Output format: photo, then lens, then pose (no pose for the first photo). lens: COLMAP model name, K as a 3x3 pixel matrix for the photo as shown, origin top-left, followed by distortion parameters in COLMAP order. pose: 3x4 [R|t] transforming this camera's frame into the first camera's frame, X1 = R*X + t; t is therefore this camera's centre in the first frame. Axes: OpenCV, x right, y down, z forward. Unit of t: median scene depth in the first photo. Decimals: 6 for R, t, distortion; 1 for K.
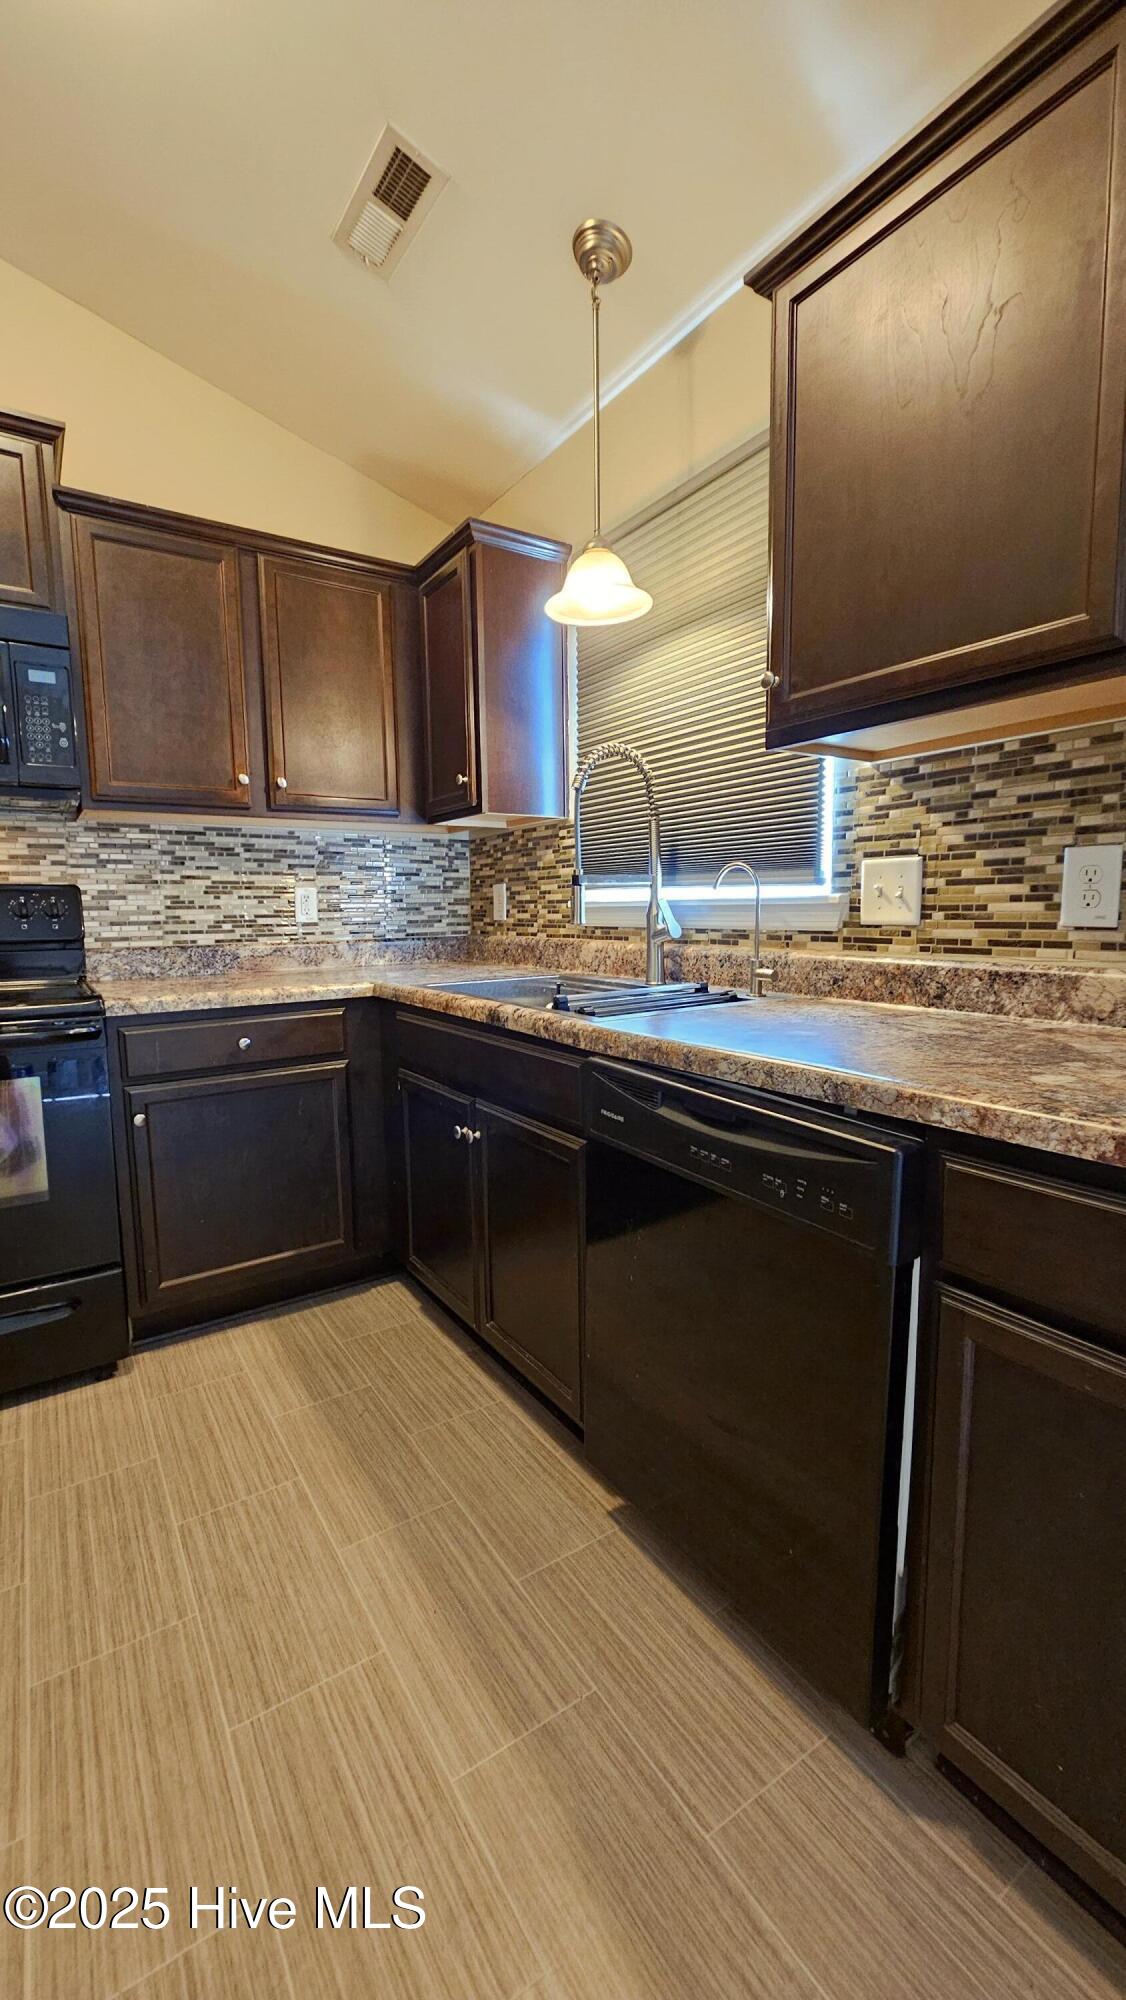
lens RADIAL K [[821.9, 0, 554.4], [0, 821.9, 998.6], [0, 0, 1]] dist [0.003791, -0.001140]
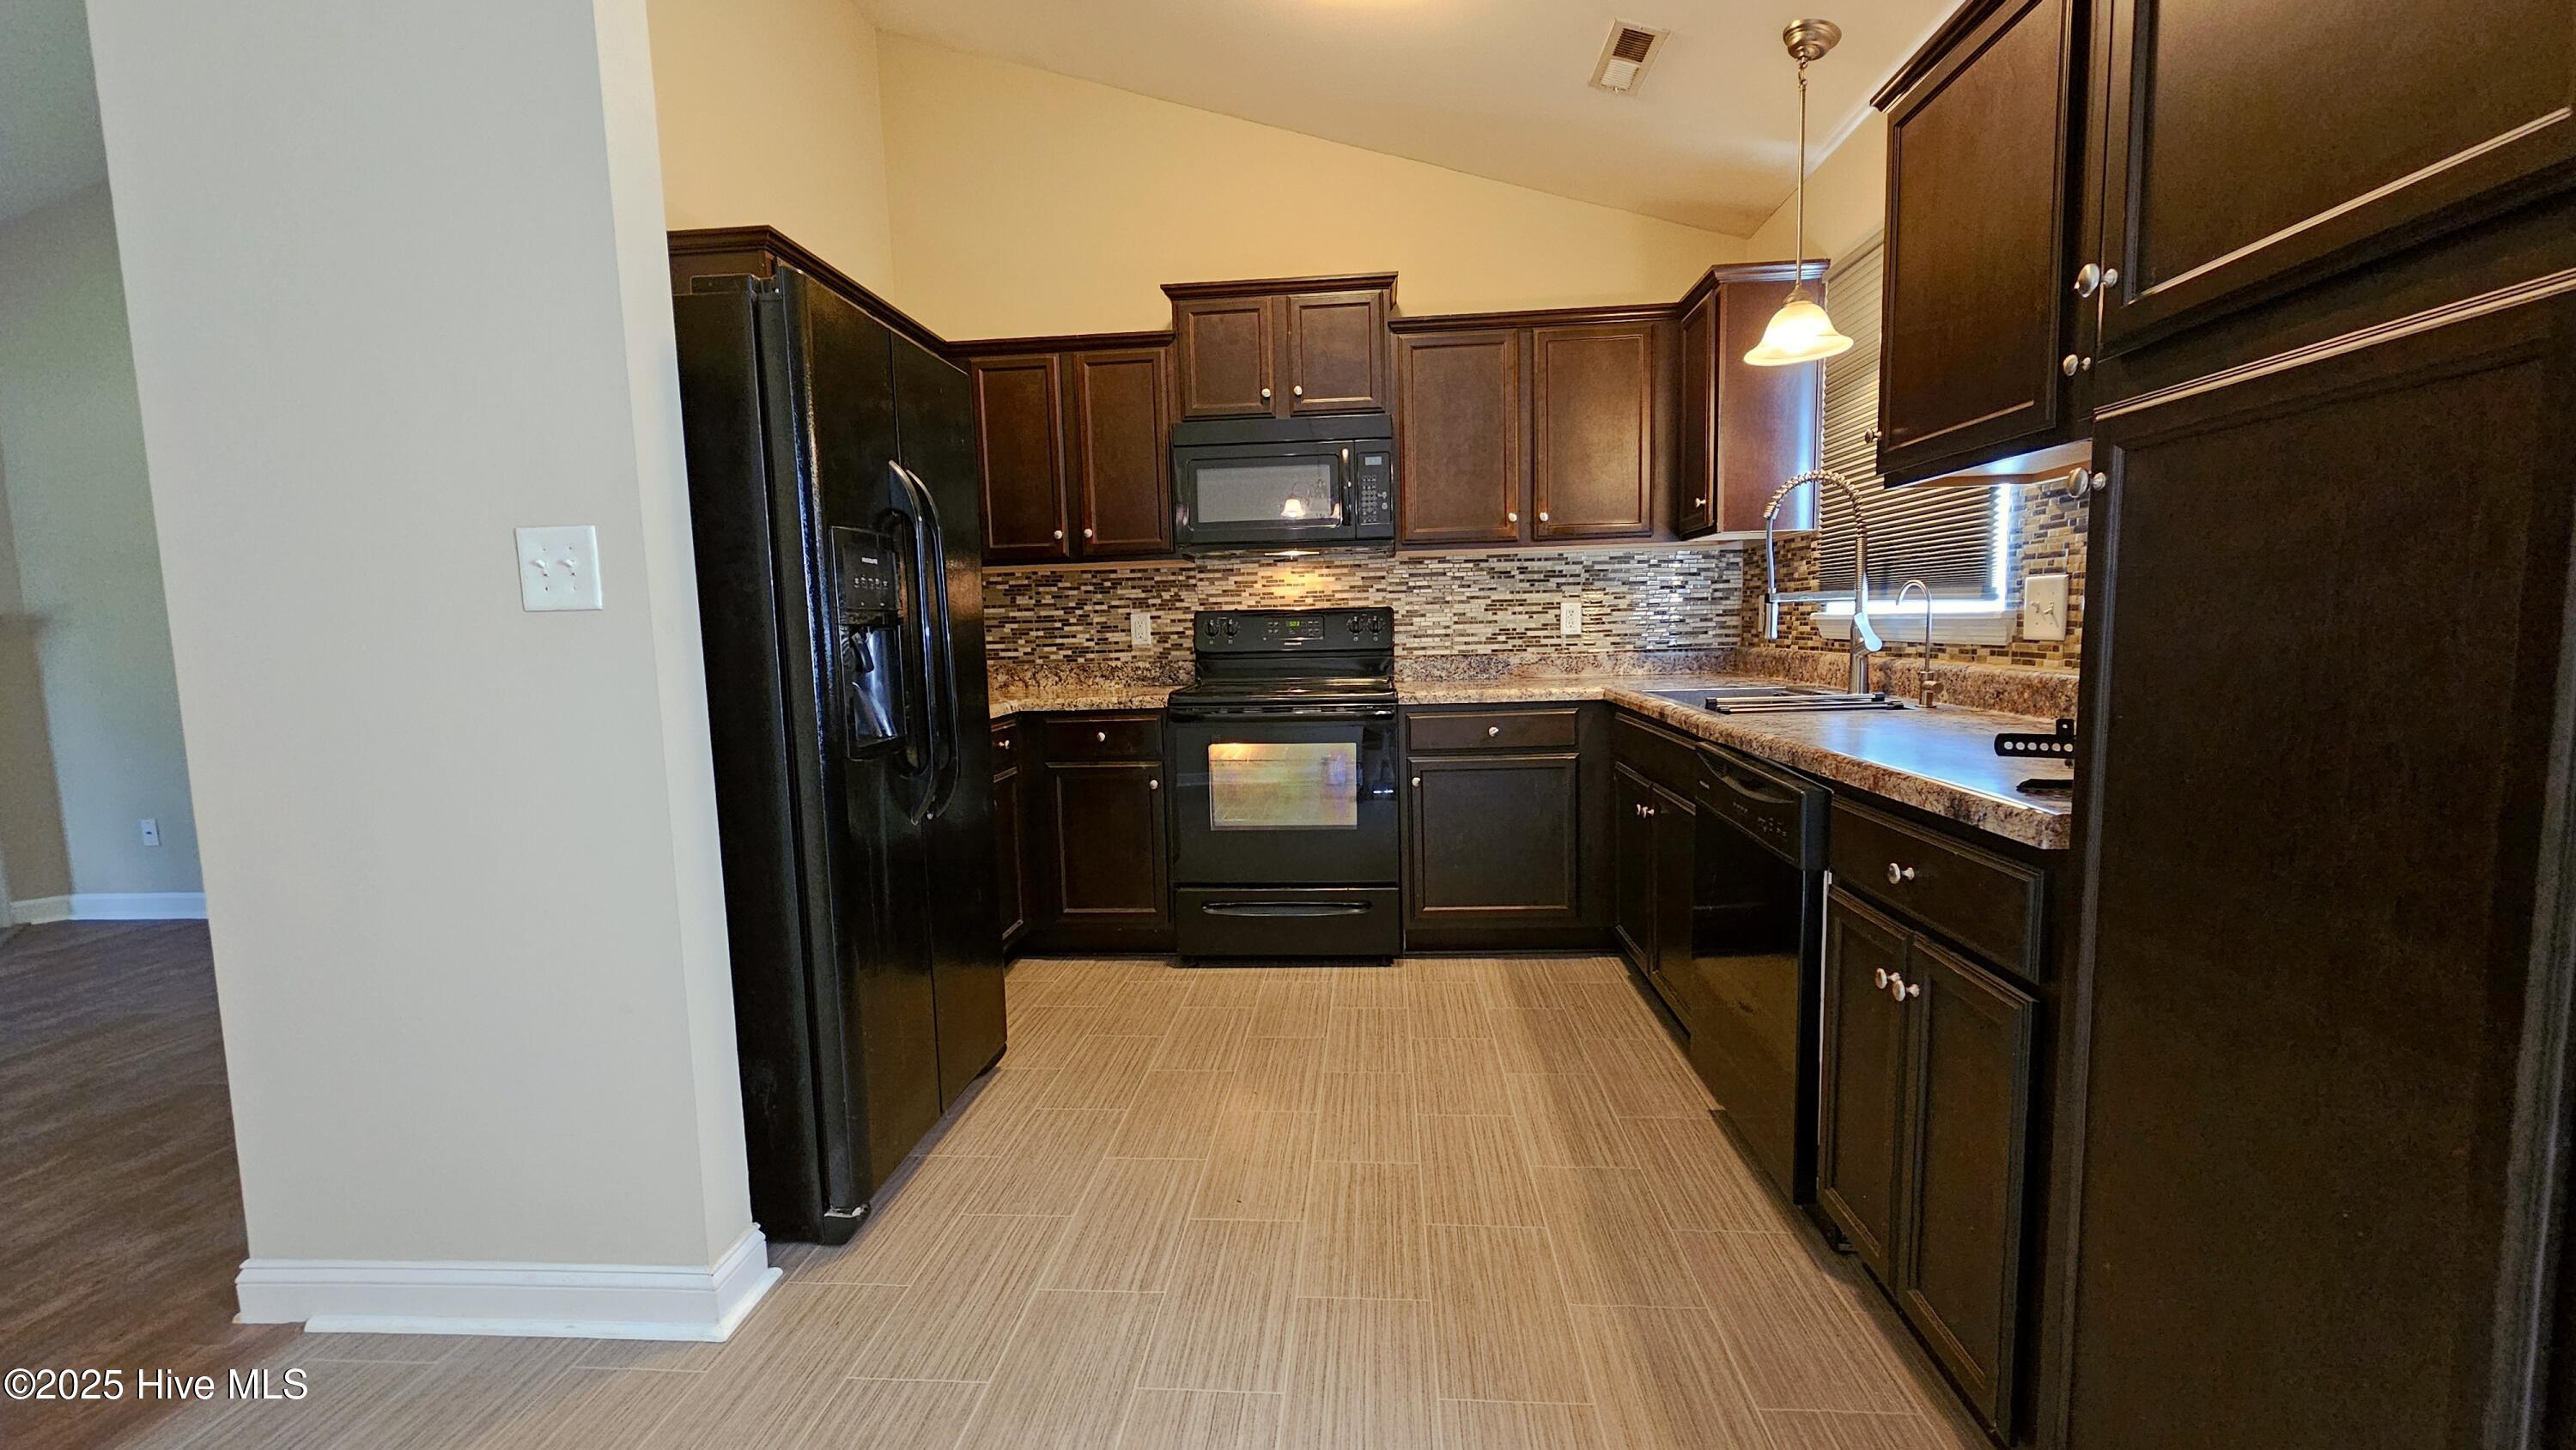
lens RADIAL K [[1058.5, 0, 1289.7], [0, 1058.5, 737.3], [0, 0, 1]] dist [0.003791, -0.001140]
pose [[0.792759, 0.058077, -0.606763, 0.386500], [-0.051491, 0.998273, 0.028276, 0.035450], [0.607357, 0.008827, 0.794380, -0.515423]]
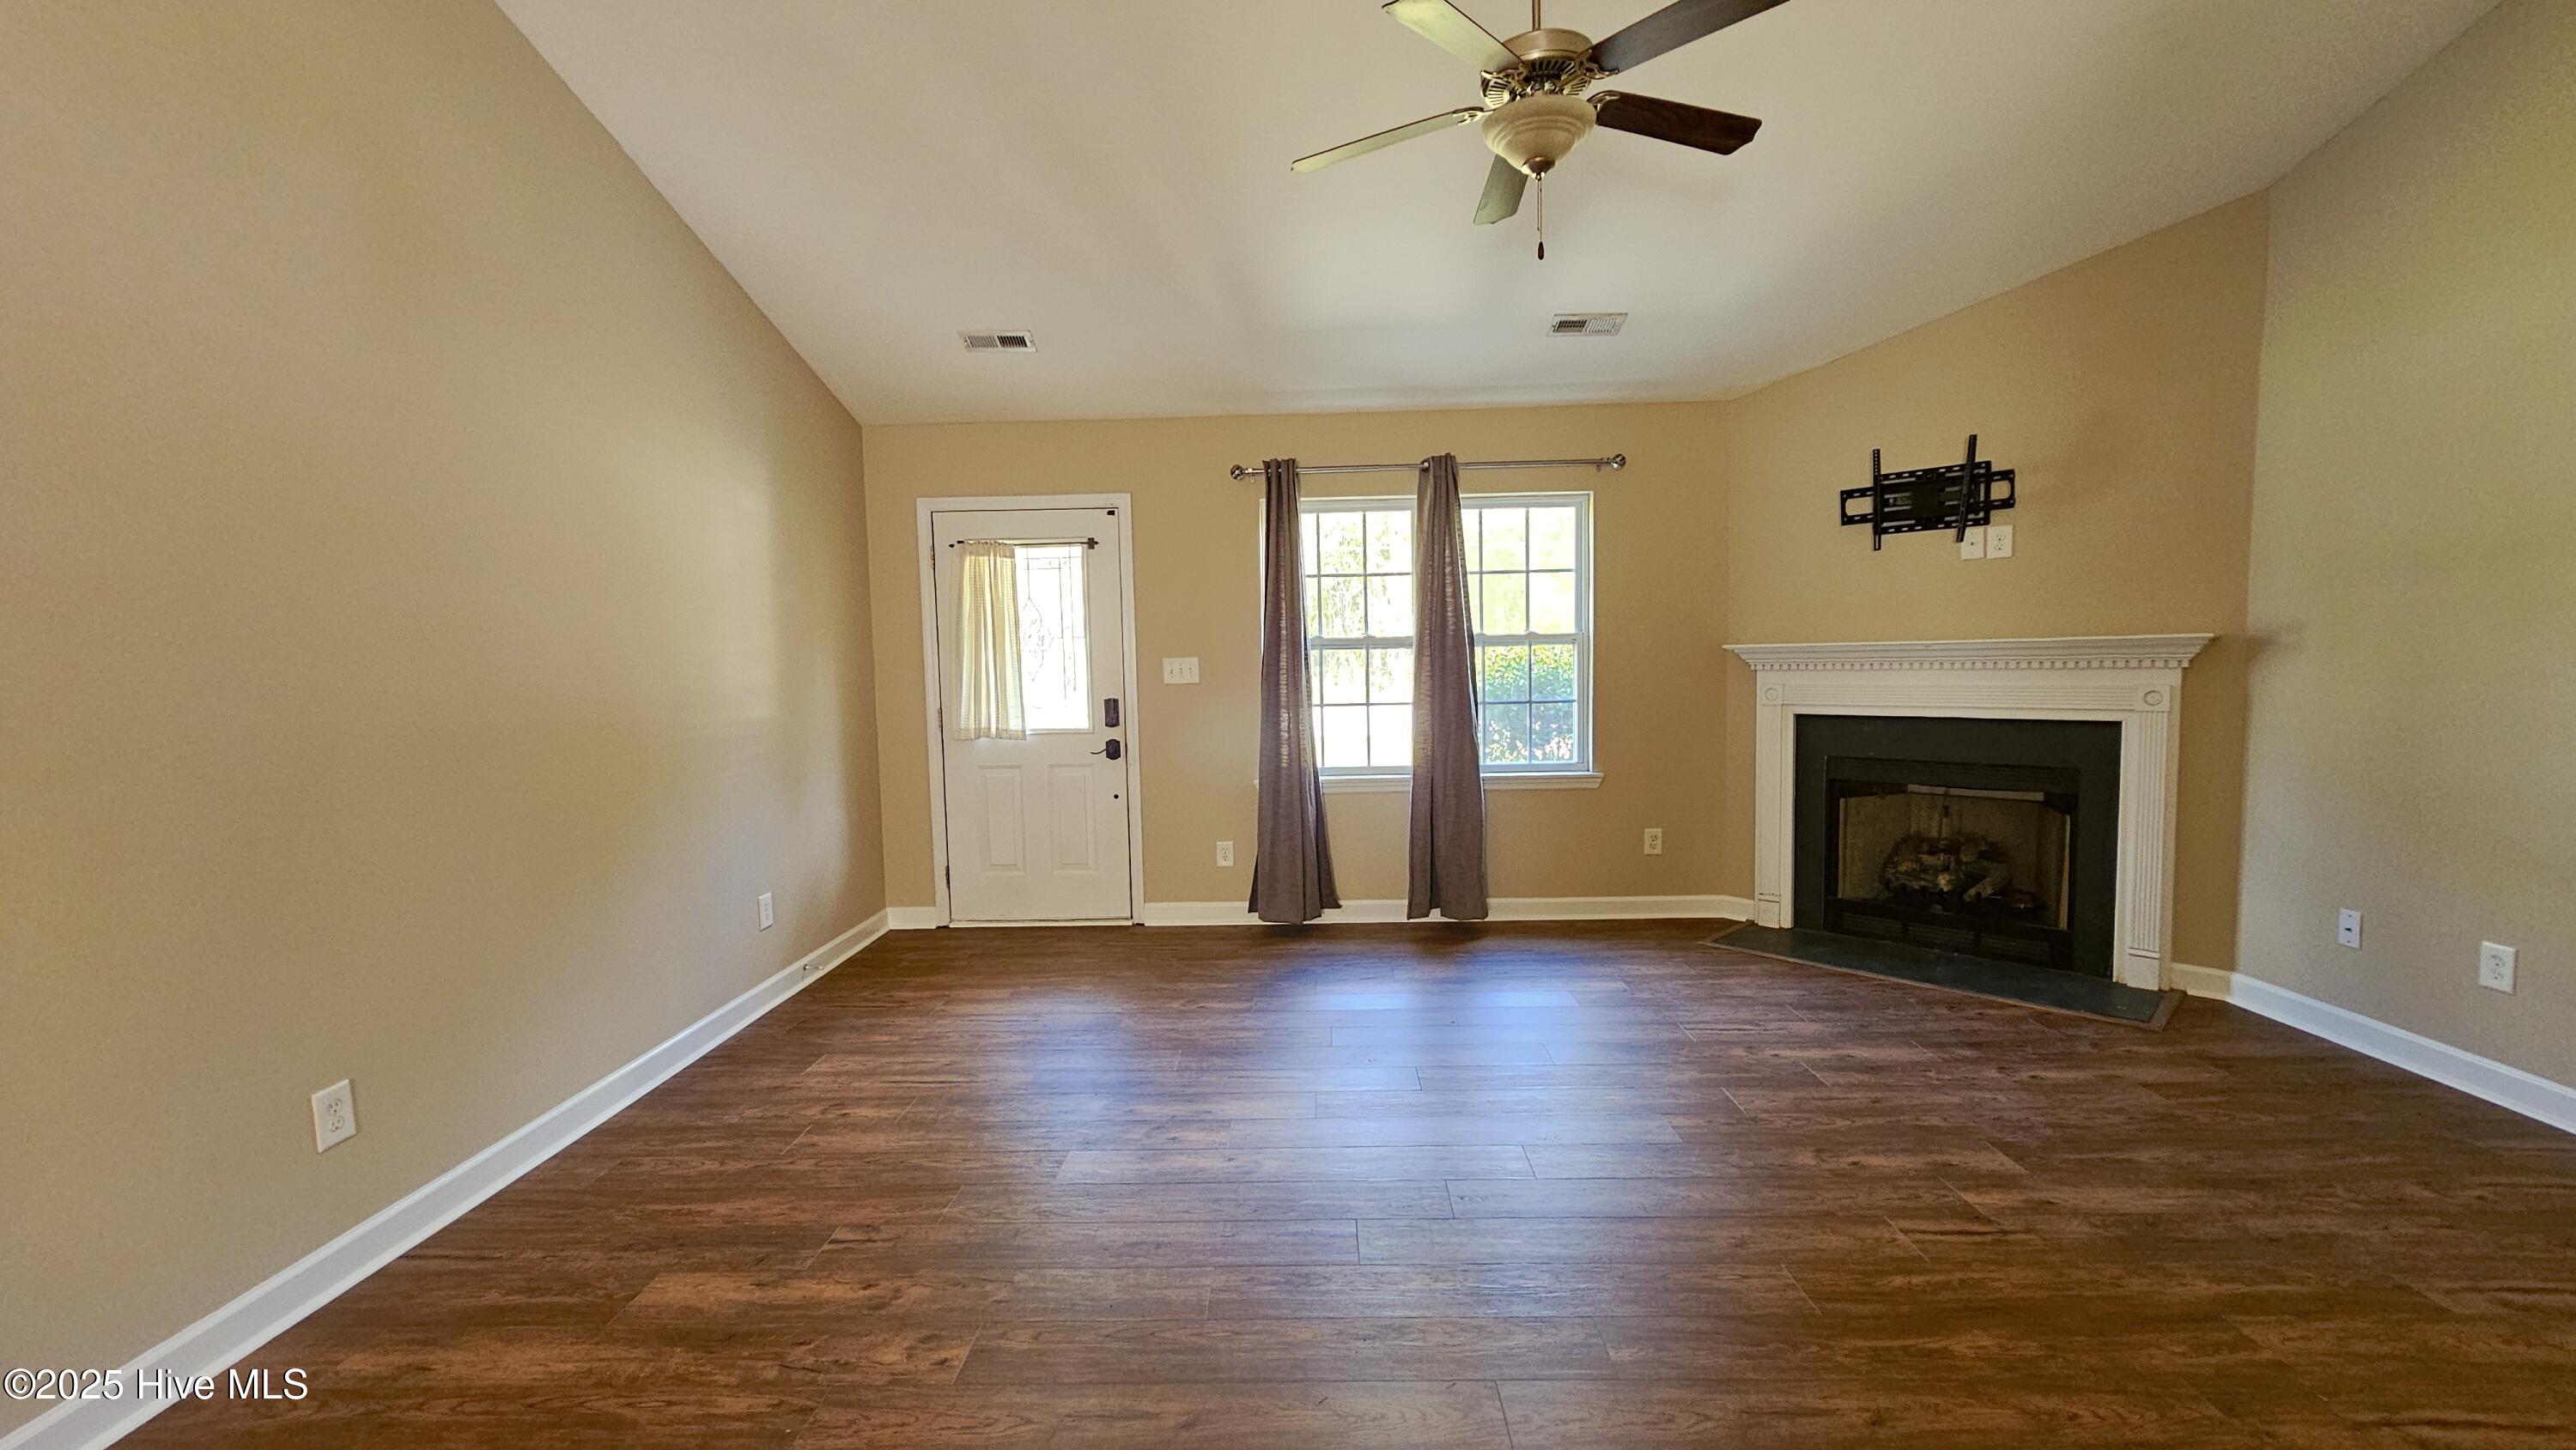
lens RADIAL K [[1058.5, 0, 1290.1], [0, 1058.5, 736.8], [0, 0, 1]] dist [0.003791, -0.001140]
pose [[-0.560679, 0.089834, -0.823146, -0.612199], [-0.063971, 0.986427, 0.151227, -0.020257], [0.825559, 0.137447, -0.547322, -0.701143]]
